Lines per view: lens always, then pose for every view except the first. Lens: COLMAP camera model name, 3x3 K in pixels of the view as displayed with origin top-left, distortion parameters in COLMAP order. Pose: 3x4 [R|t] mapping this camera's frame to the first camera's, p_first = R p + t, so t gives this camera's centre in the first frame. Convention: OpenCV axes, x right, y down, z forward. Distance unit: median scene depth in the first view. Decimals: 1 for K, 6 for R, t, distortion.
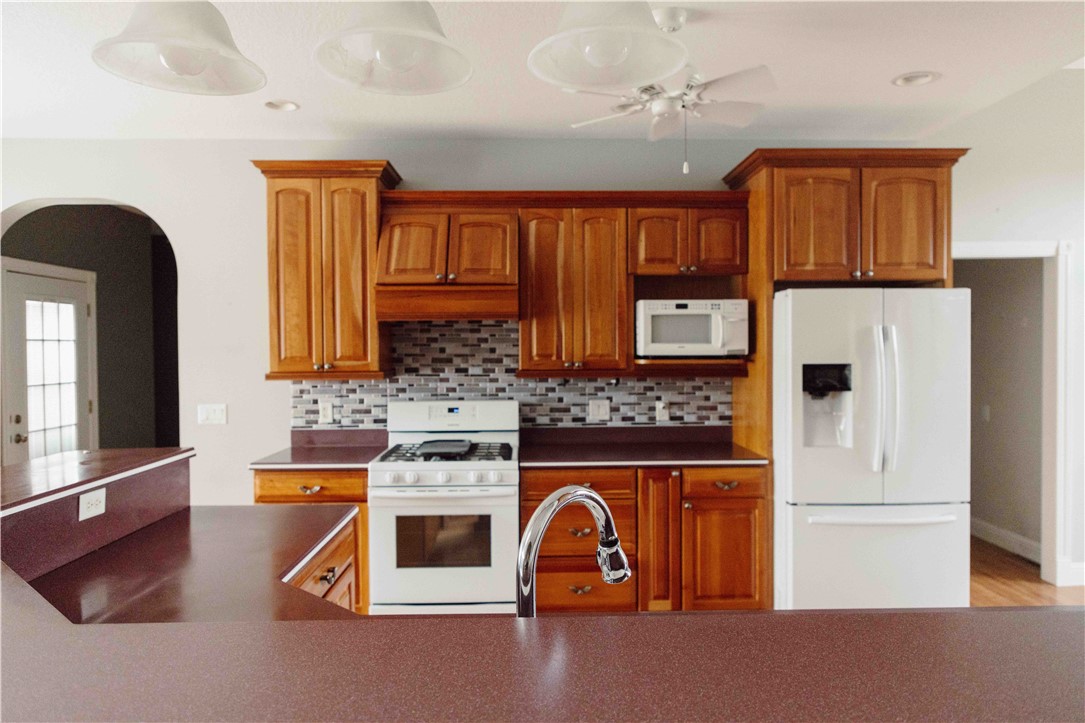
lens RADIAL K [[752.3, 0, 536.4], [0, 752.3, 361.2], [0, 0, 1]] dist [-0.002652, 0.001886]
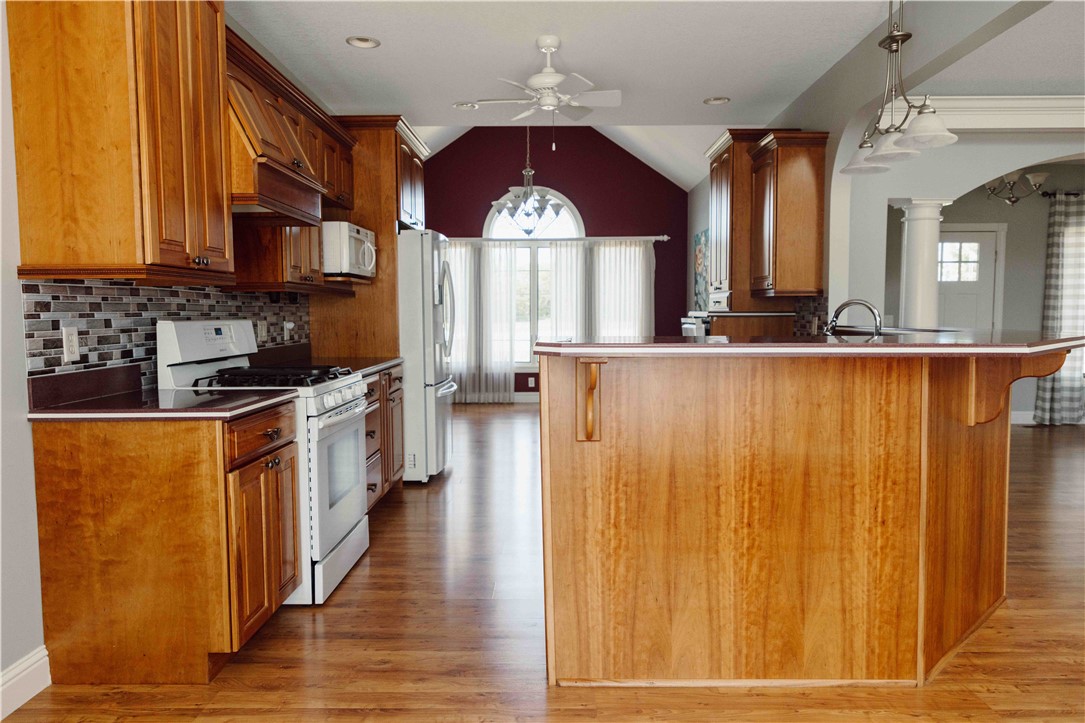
lens RADIAL K [[752.3, 0, 536.4], [0, 752.3, 361.2], [0, 0, 1]] dist [-0.002652, 0.001886]
pose [[0.048733, -0.058323, 0.997108, -0.895374], [0.016212, 0.998208, 0.057595, 0.058153], [-0.998680, 0.013358, 0.049591, 0.662871]]
